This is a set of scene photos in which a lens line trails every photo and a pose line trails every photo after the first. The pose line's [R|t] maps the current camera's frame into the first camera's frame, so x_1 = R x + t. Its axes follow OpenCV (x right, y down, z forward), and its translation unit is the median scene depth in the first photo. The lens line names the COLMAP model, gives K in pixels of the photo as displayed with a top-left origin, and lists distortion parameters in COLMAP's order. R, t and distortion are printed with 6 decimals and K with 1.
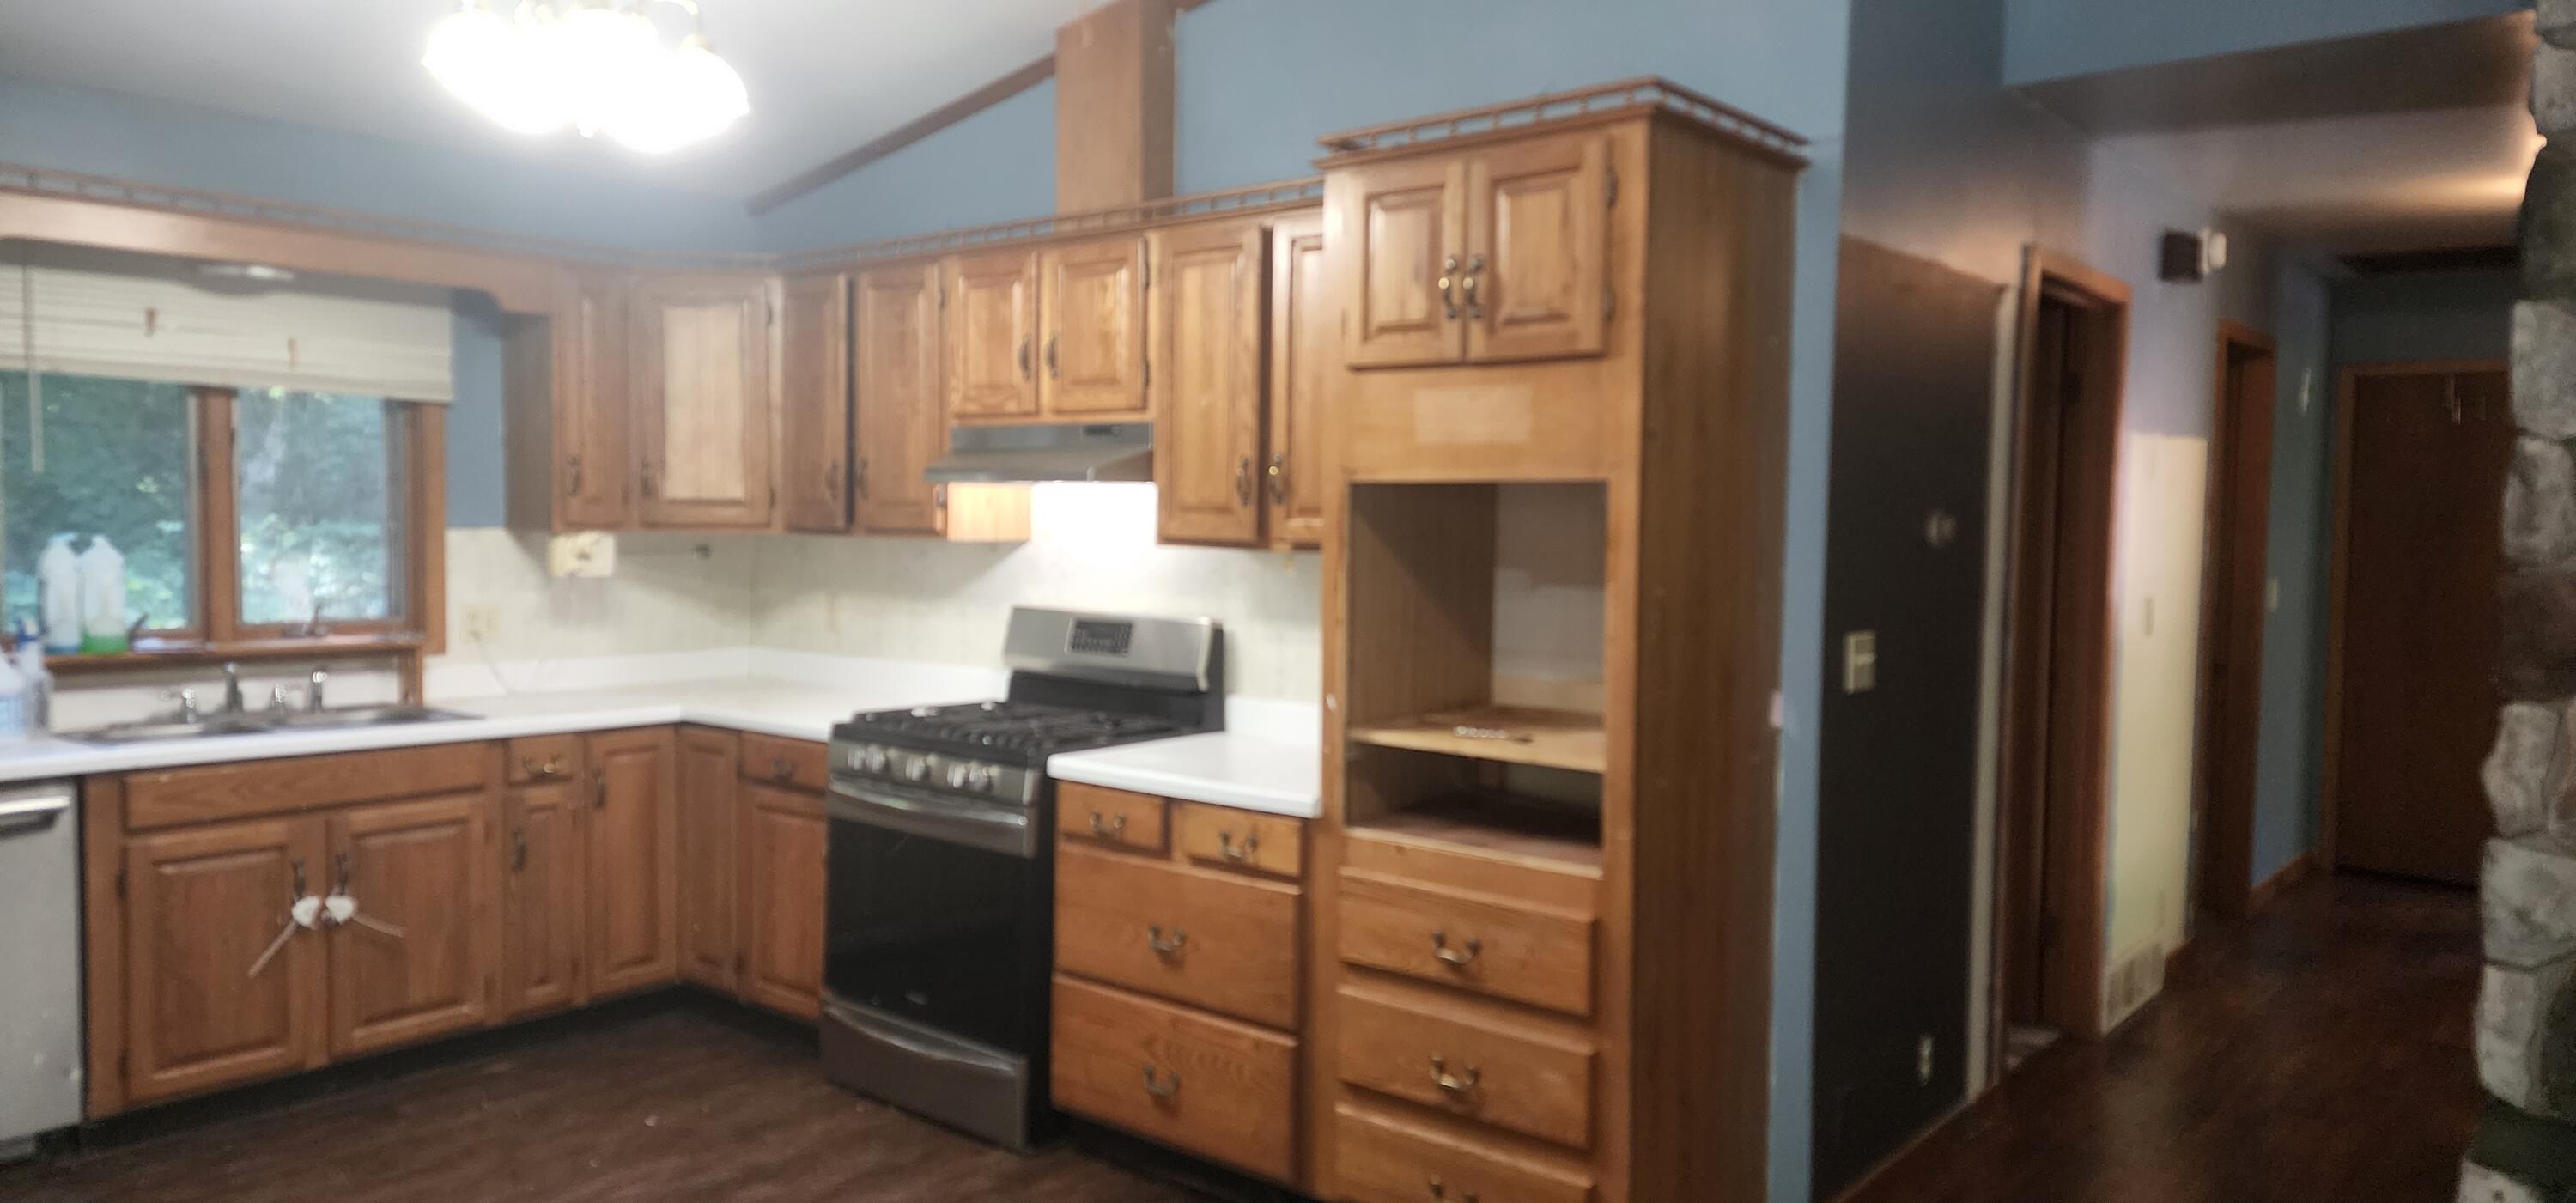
lens RADIAL K [[1686.8, 0, 1286.7], [0, 1686.8, 591.7], [0, 0, 1]] dist [-0.000785, -0.001032]
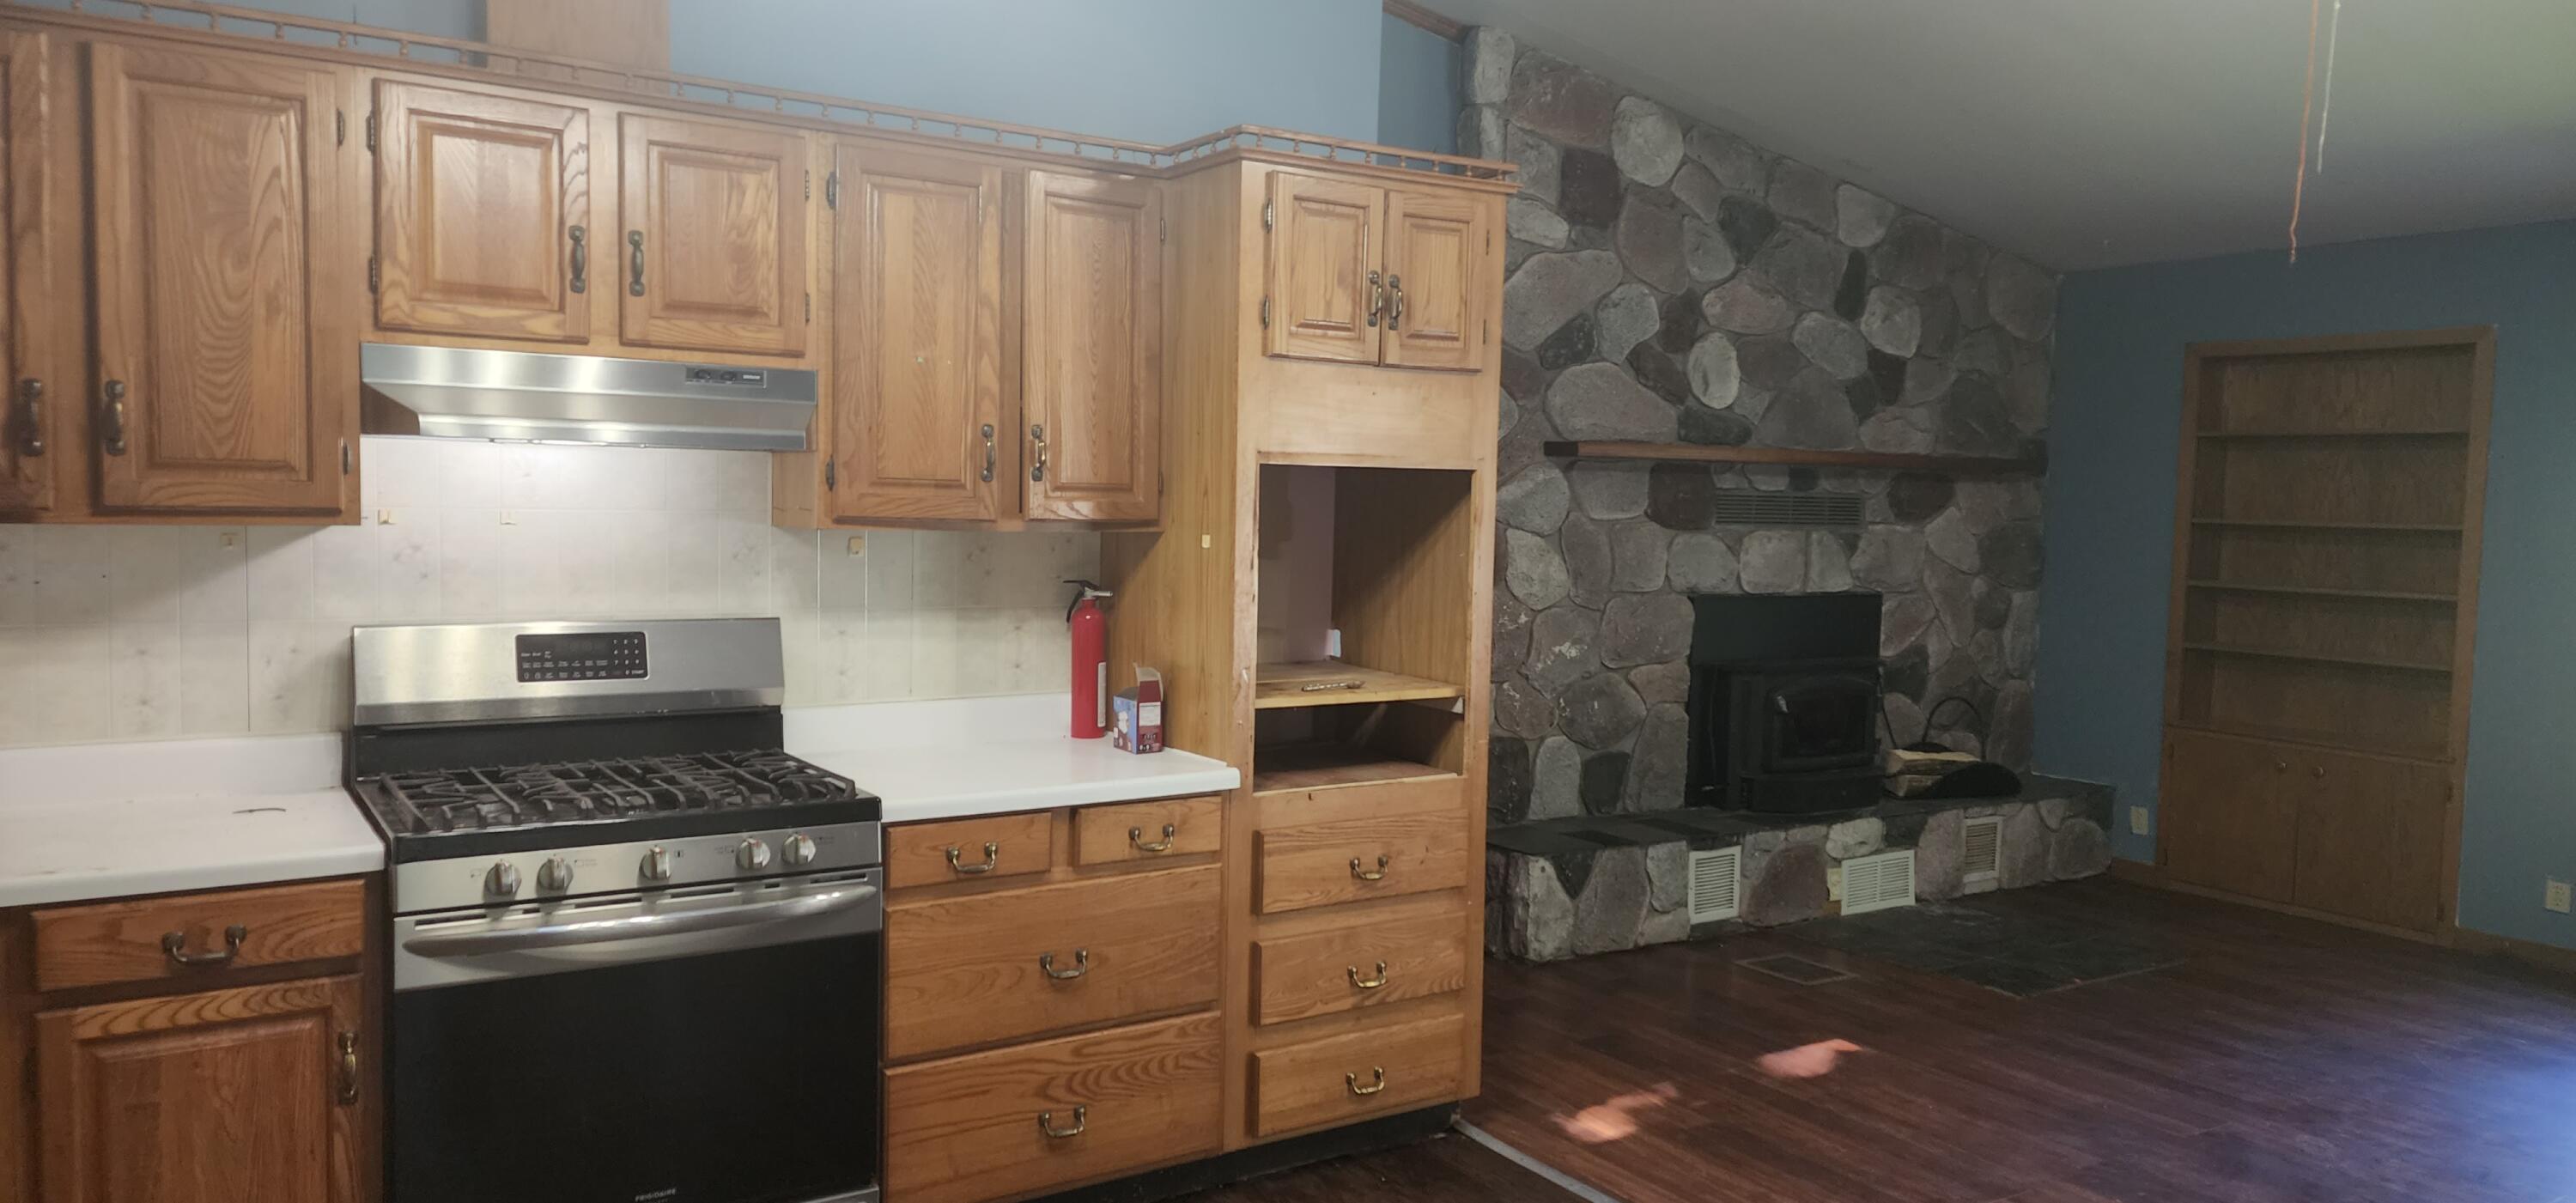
lens RADIAL K [[1615.3, 0, 1288.0], [0, 1615.3, 601.5], [0, 0, 1]] dist [0.004184, -0.031029]
pose [[0.298144, -0.068326, 0.952072, -0.835135], [0.027030, 0.997639, 0.063132, -0.038657], [-0.954138, 0.006912, 0.299287, 0.620605]]
